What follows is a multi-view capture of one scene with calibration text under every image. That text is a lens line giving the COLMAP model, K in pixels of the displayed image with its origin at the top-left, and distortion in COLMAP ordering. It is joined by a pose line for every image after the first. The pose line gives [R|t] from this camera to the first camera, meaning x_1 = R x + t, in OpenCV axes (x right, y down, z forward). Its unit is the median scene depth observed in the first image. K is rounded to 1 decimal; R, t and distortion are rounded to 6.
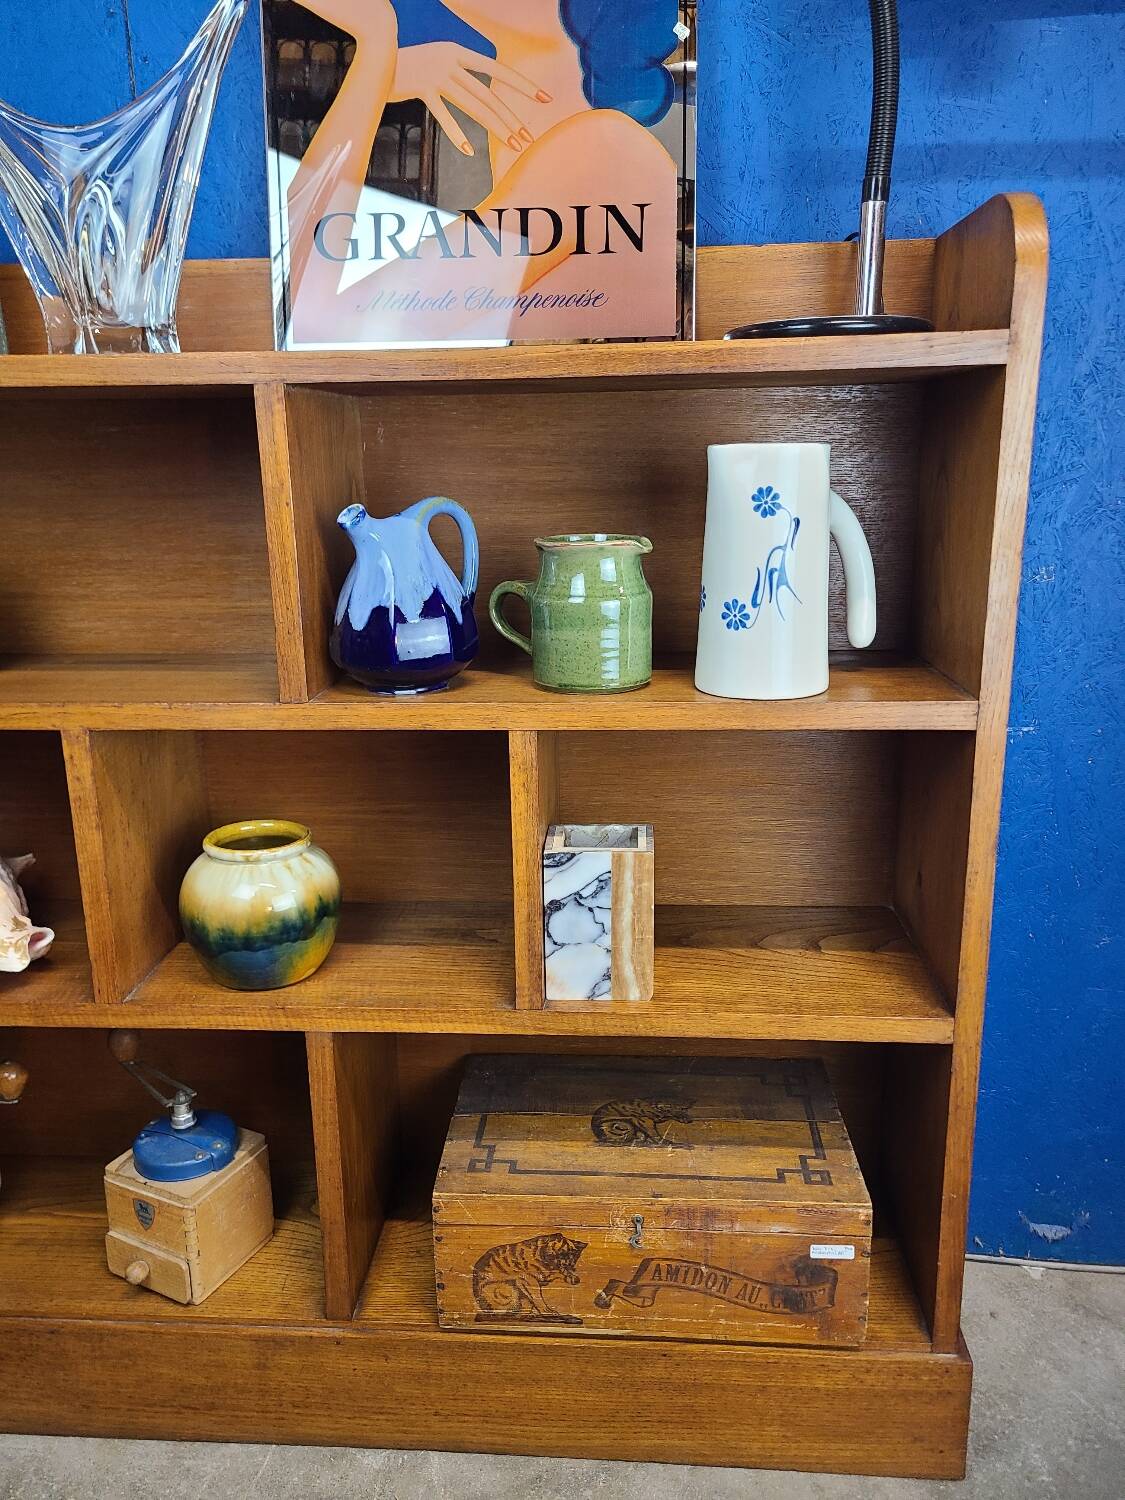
lens RADIAL K [[1124.2, 0, 554.5], [0, 1124.2, 745.1], [0, 0, 1]] dist [0.055584, -0.046766]
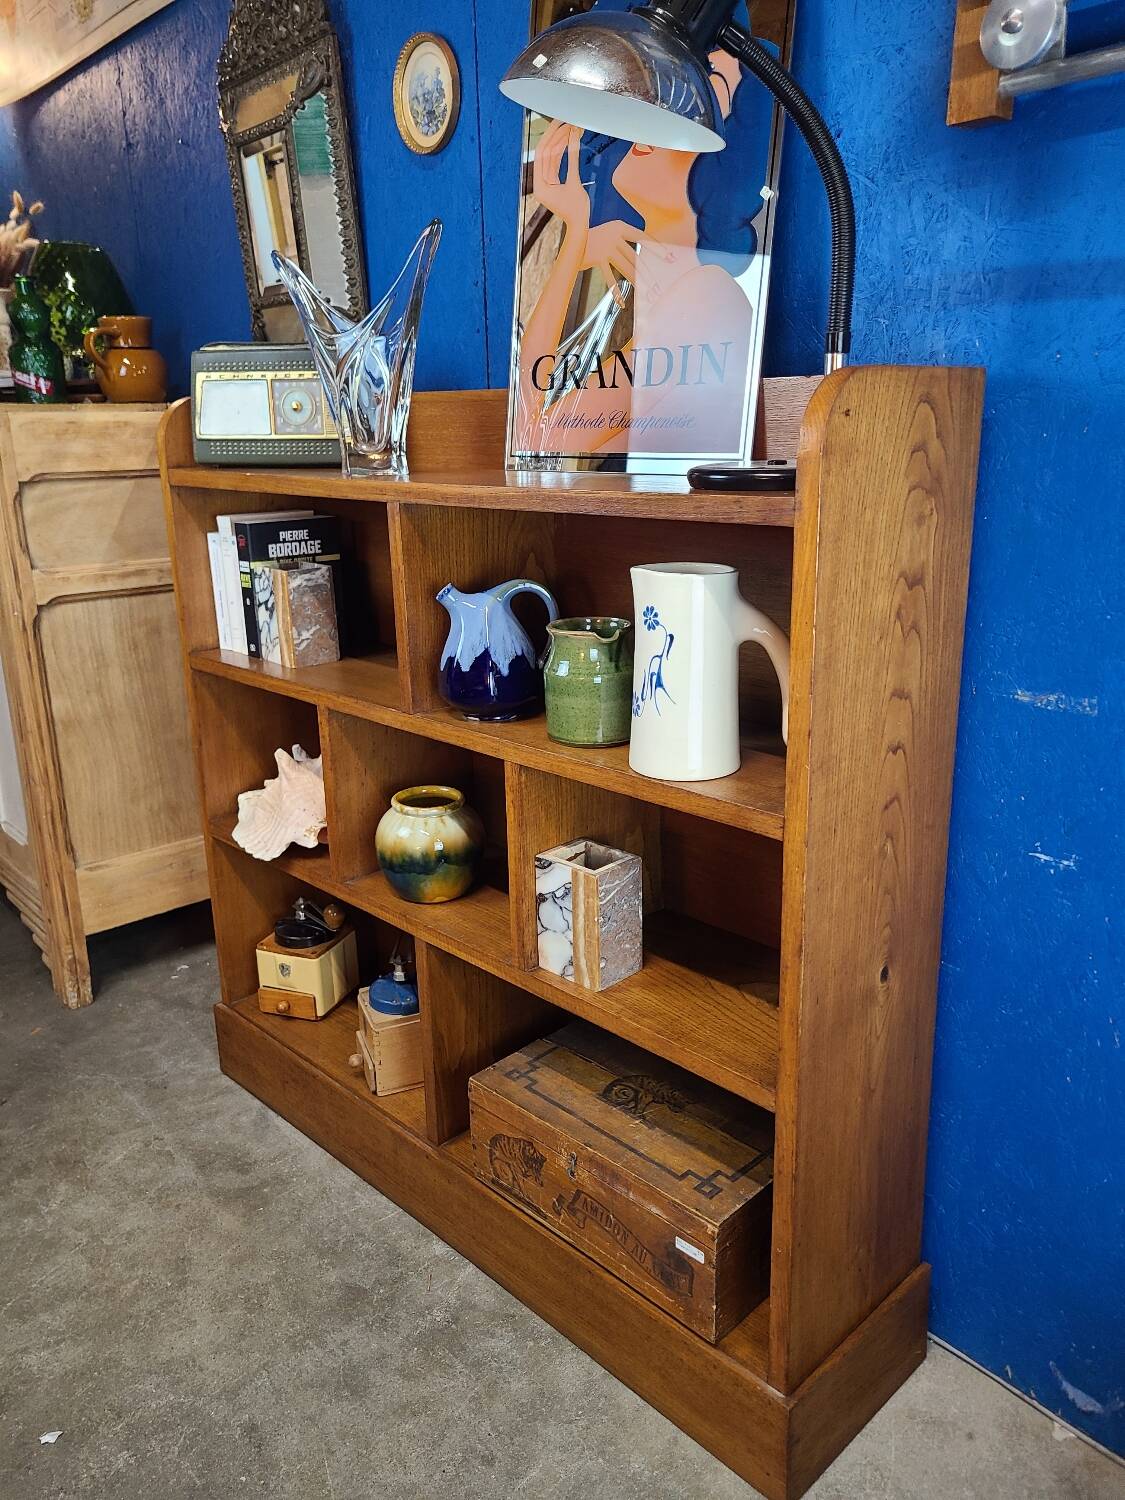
lens RADIAL K [[1123.4, 0, 586.2], [0, 1123.4, 735.5], [0, 0, 1]] dist [0.058367, -0.049733]
pose [[0.759743, 0.180772, -0.624589, 0.769602], [-0.157673, 0.983126, 0.092750, -0.161048], [0.630817, 0.028015, 0.775426, 0.010702]]
